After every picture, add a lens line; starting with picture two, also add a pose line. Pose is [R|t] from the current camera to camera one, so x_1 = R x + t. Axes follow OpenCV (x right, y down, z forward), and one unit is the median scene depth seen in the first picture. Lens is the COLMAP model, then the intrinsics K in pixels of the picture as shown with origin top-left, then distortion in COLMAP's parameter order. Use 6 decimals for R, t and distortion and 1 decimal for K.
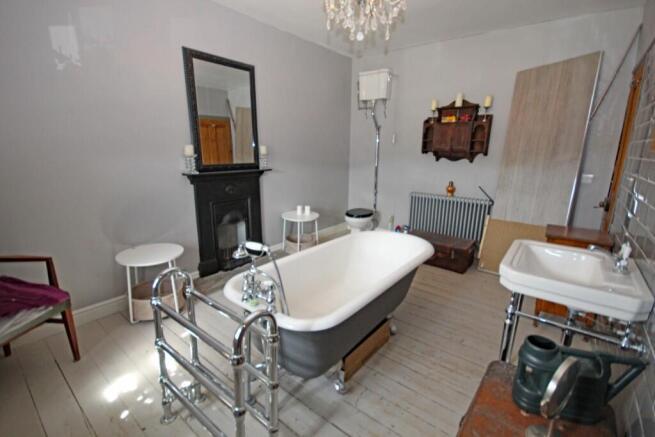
lens RADIAL K [[303.0, 0, 327.0], [0, 303.0, 219.2], [0, 0, 1]] dist [0.011318, -0.010243]
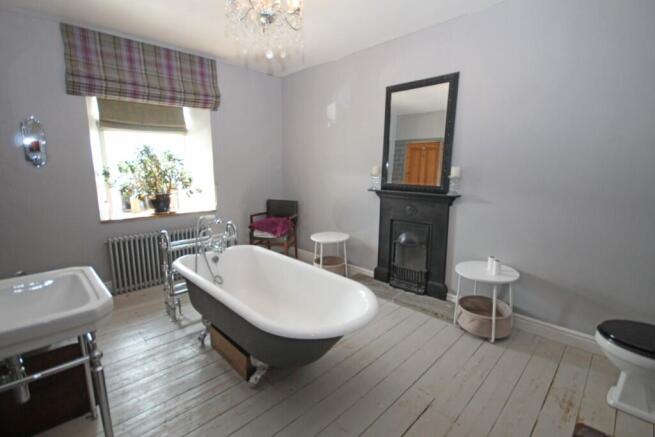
lens RADIAL K [[303.0, 0, 327.6], [0, 303.0, 216.5], [0, 0, 1]] dist [0.011318, -0.010243]
pose [[-0.114831, 0.149753, -0.982033, 0.700949], [-0.242738, 0.954374, 0.173919, -0.191852], [0.963272, 0.258348, -0.073241, 0.847181]]
